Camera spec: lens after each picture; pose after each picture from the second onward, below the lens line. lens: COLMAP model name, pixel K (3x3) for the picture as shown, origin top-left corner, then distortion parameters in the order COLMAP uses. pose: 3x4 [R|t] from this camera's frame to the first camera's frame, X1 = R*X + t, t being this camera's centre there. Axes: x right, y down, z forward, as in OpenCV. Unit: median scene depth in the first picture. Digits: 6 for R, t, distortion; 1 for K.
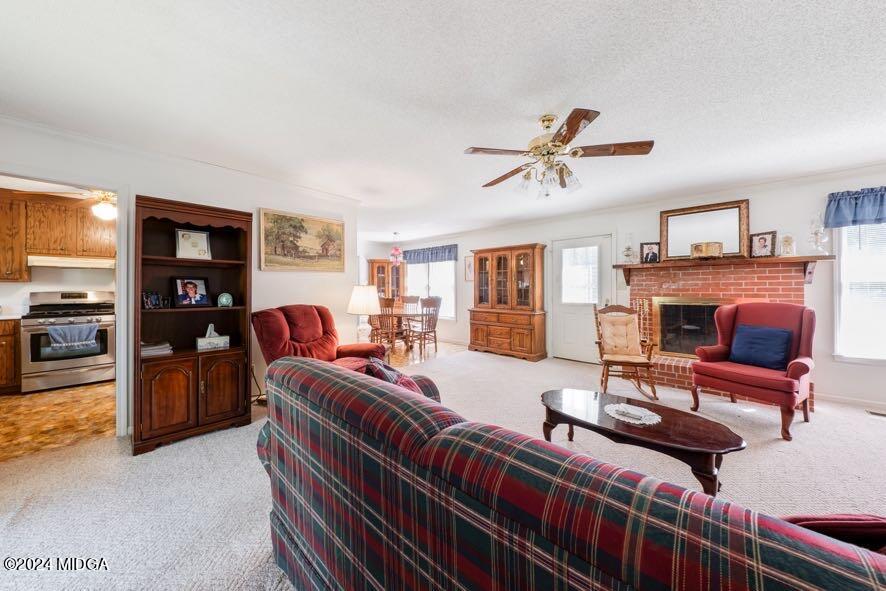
lens RADIAL K [[297.5, 0, 436.0], [0, 297.5, 290.9], [0, 0, 1]] dist [-0.000006, -0.000101]
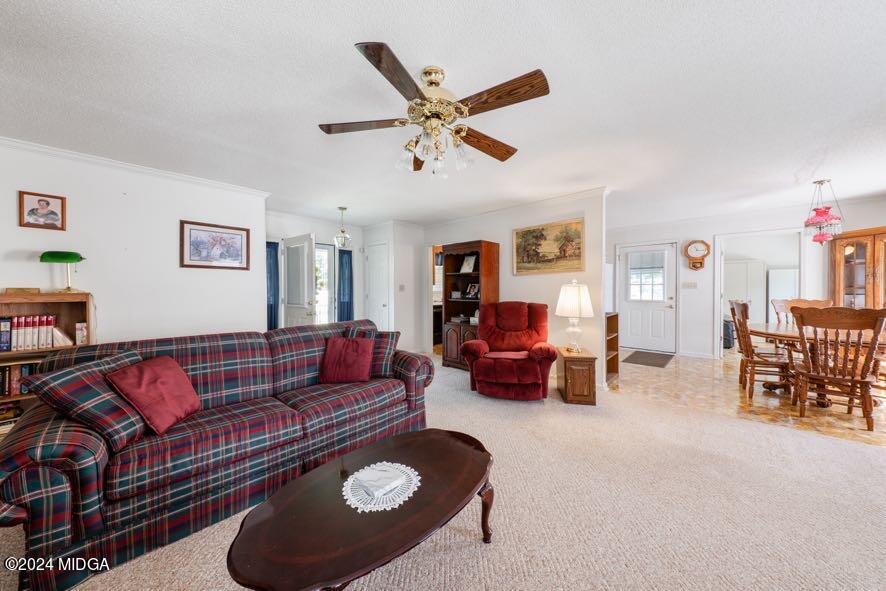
lens RADIAL K [[297.5, 0, 436.0], [0, 297.5, 294.2], [0, 0, 1]] dist [-0.000006, -0.000101]
pose [[-0.028476, 0.003991, -0.999587, 0.706915], [-0.013754, 0.999896, 0.004384, 0.013744], [0.999500, 0.013873, -0.028418, 0.616597]]
